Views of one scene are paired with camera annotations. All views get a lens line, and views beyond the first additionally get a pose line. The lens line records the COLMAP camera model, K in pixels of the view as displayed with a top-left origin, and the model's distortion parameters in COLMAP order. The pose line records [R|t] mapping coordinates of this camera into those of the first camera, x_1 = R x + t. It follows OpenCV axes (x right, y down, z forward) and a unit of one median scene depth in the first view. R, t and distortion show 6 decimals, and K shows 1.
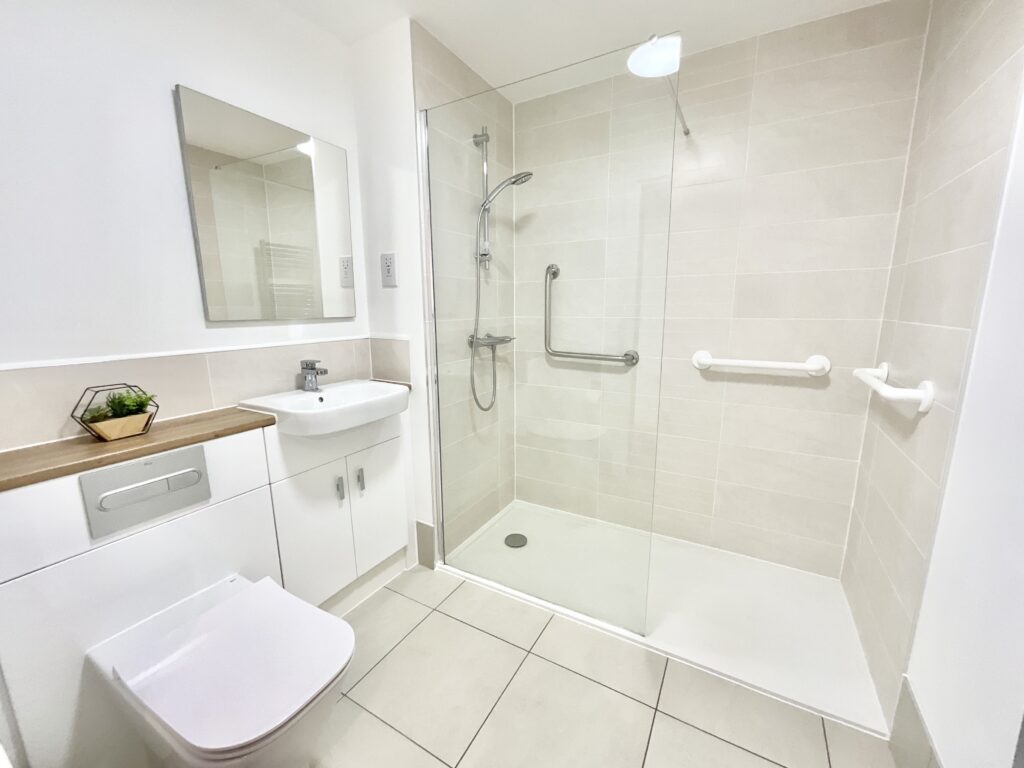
lens RADIAL K [[418.4, 0, 510.7], [0, 418.4, 383.7], [0, 0, 1]] dist [-0.002407, 0.000966]
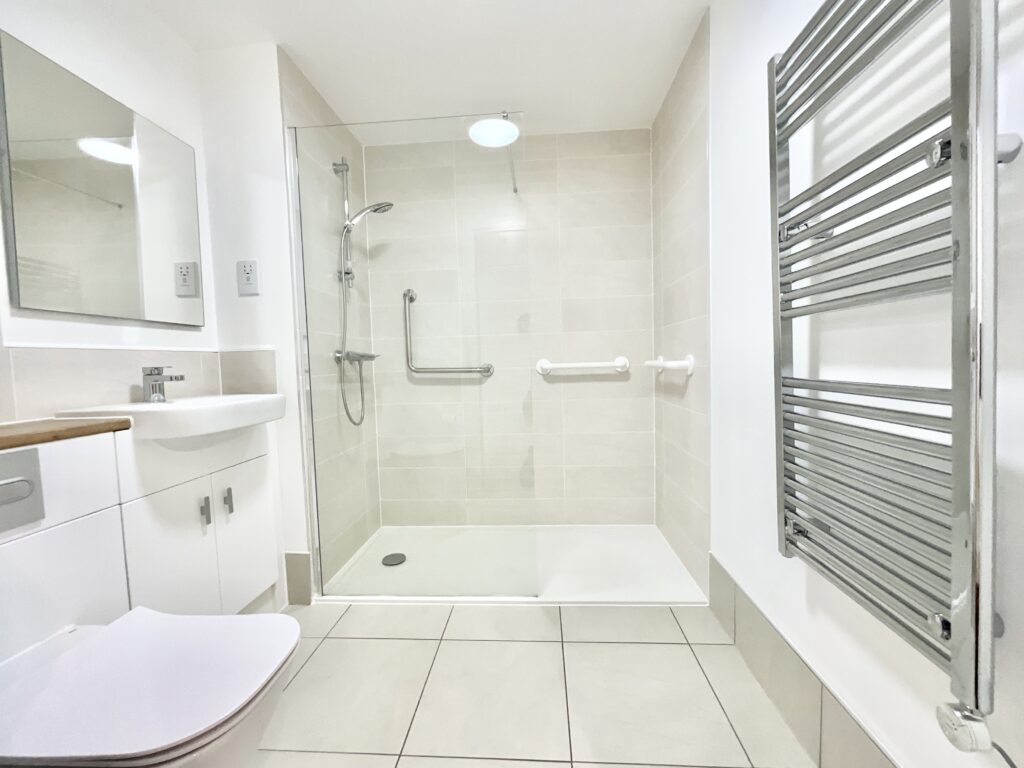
lens RADIAL K [[418.4, 0, 514.6], [0, 418.4, 381.8], [0, 0, 1]] dist [-0.002407, 0.000966]
pose [[0.897107, -0.042465, 0.439767, -0.174356], [0.105178, 0.987281, -0.119224, 0.133975], [-0.429111, 0.153210, 0.890163, -0.058064]]
